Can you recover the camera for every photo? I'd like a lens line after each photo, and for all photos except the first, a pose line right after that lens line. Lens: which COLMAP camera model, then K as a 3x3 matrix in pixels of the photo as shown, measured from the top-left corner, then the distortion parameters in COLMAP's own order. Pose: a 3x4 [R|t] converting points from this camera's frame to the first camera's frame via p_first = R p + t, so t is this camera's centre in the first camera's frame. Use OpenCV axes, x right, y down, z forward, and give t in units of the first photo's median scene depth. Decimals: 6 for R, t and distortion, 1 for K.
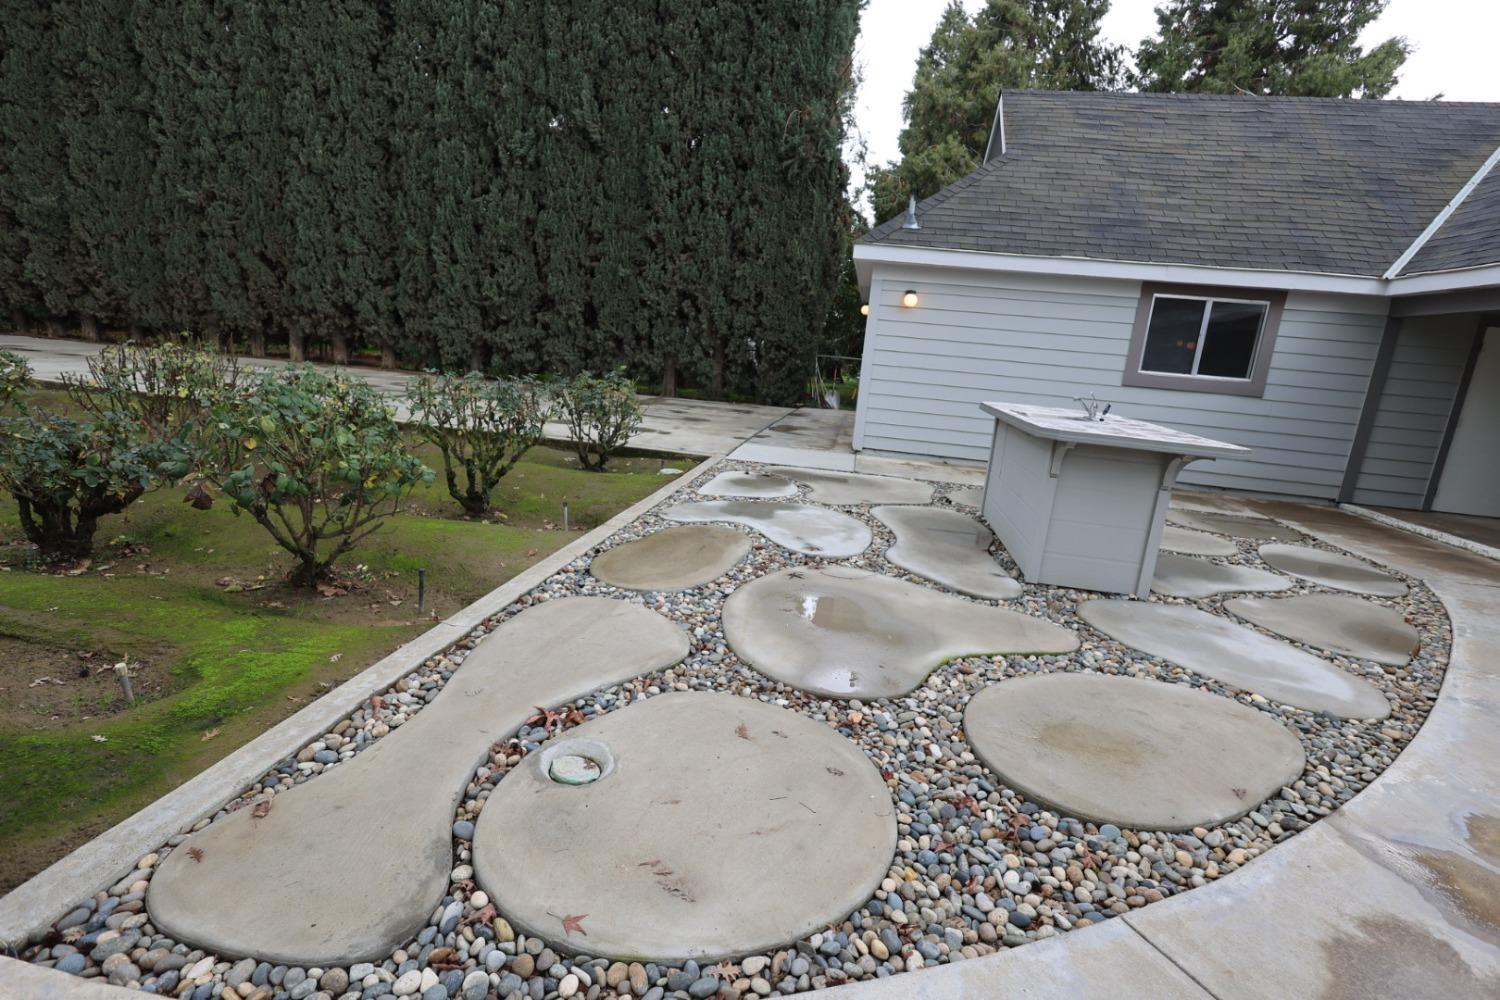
lens RADIAL K [[691.8, 0, 748.6], [0, 691.8, 501.5], [0, 0, 1]] dist [0.000282, 0.000660]
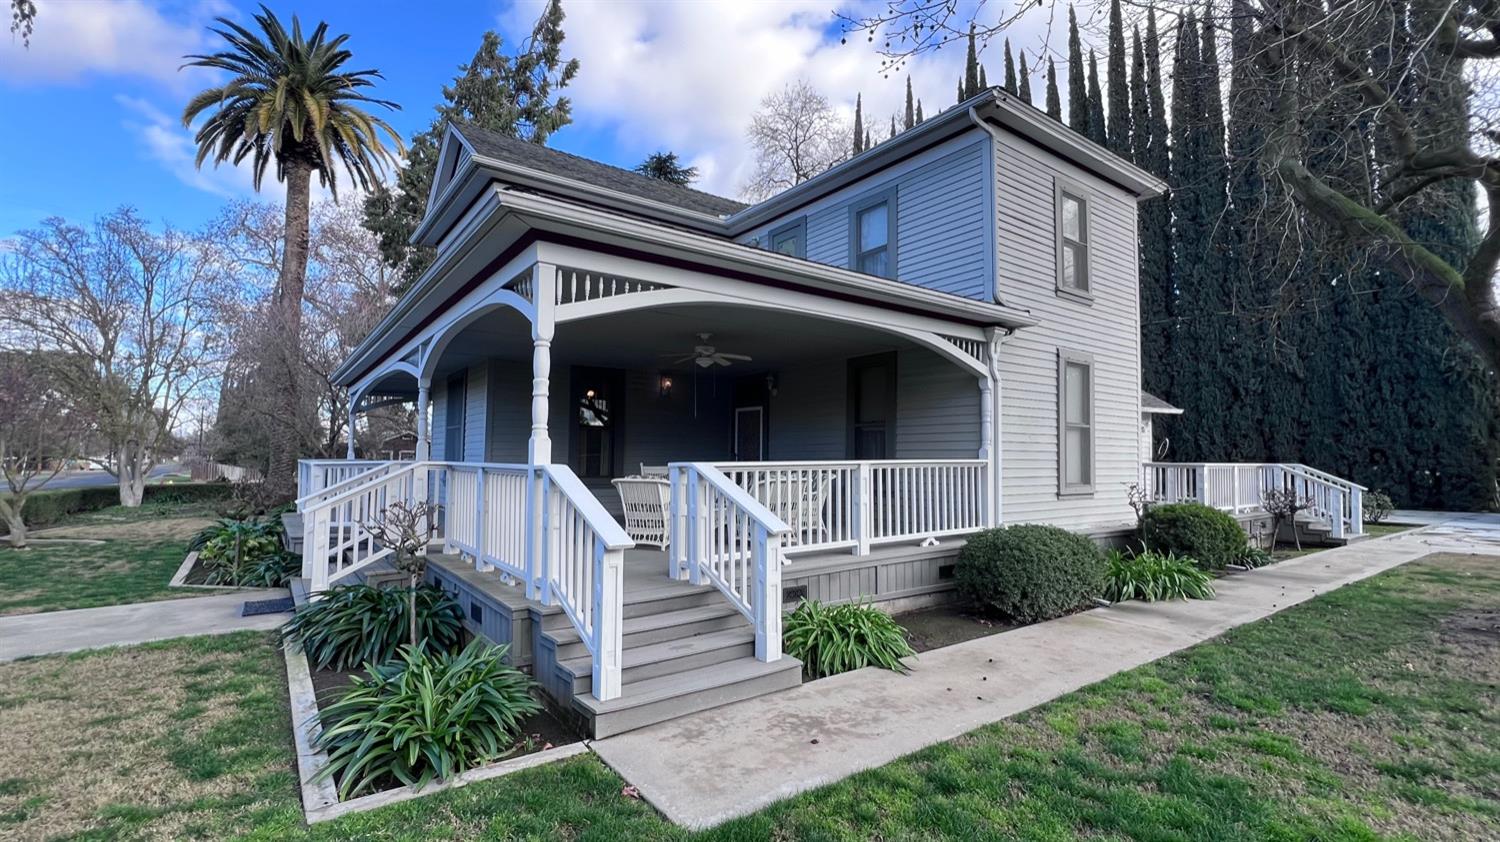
lens RADIAL K [[661.7, 0, 753.9], [0, 661.7, 425.8], [0, 0, 1]] dist [-0.000116, 0.000308]
pose [[0.724680, -0.114627, -0.679485, -0.090181], [-0.096927, 0.959308, -0.265205, 0.246482], [0.682234, 0.258049, 0.684081, -1.277955]]
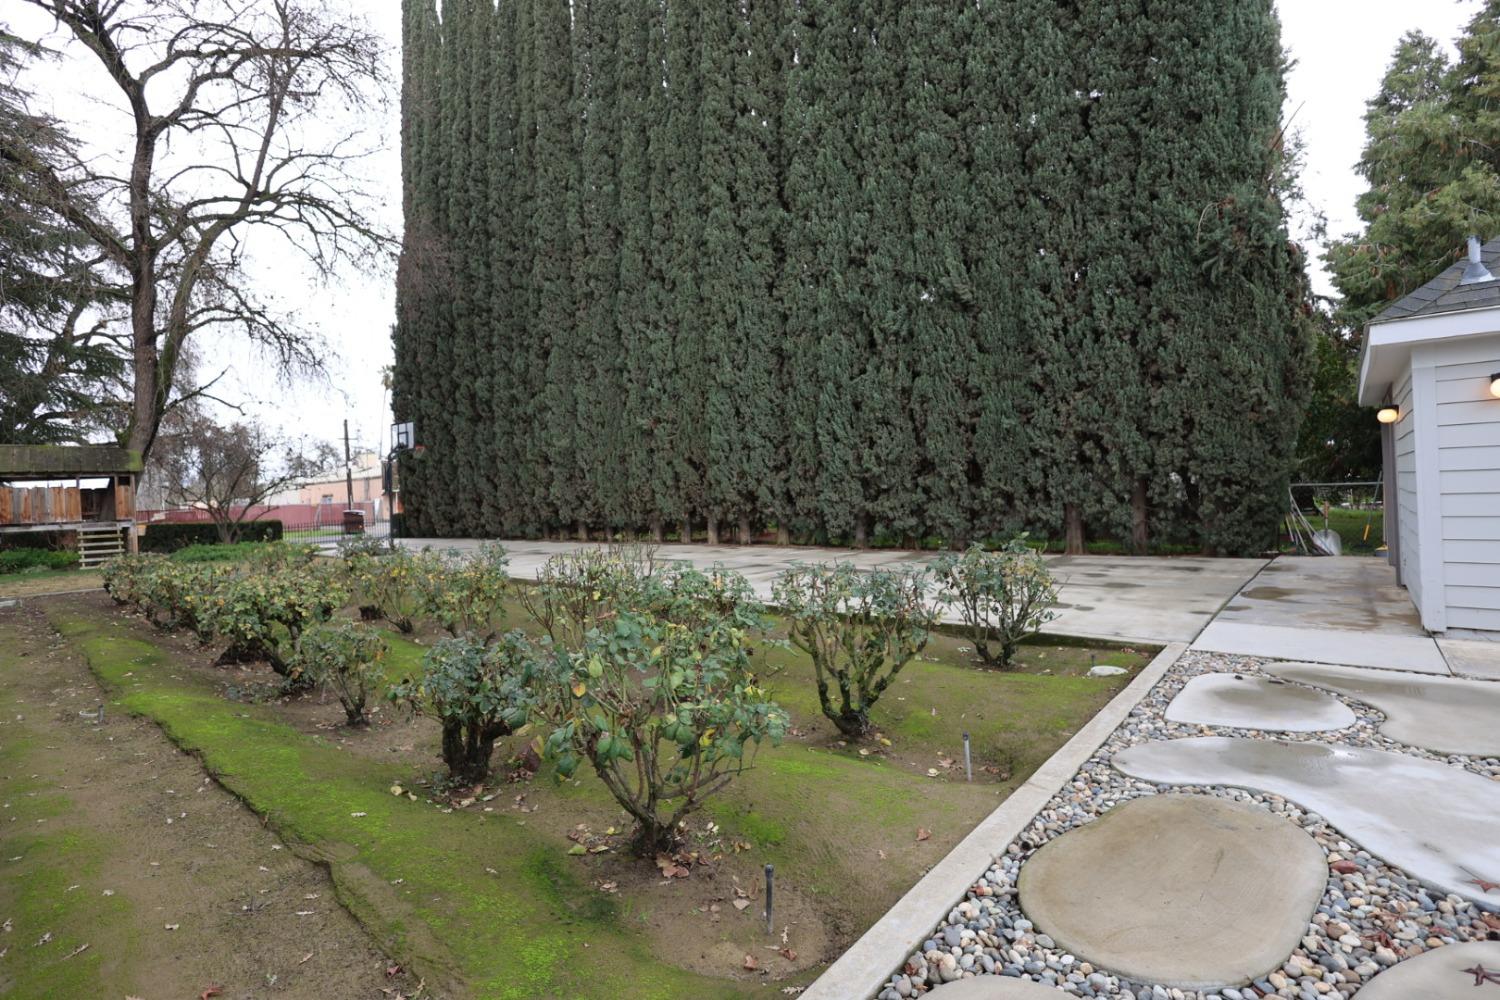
lens RADIAL K [[691.8, 0, 734.1], [0, 691.8, 488.9], [0, 0, 1]] dist [0.000282, 0.000660]
pose [[0.845721, -0.116798, -0.520687, -0.021863], [-0.012151, 0.971284, -0.237611, -0.025925], [0.533488, 0.207279, 0.820016, 0.077770]]
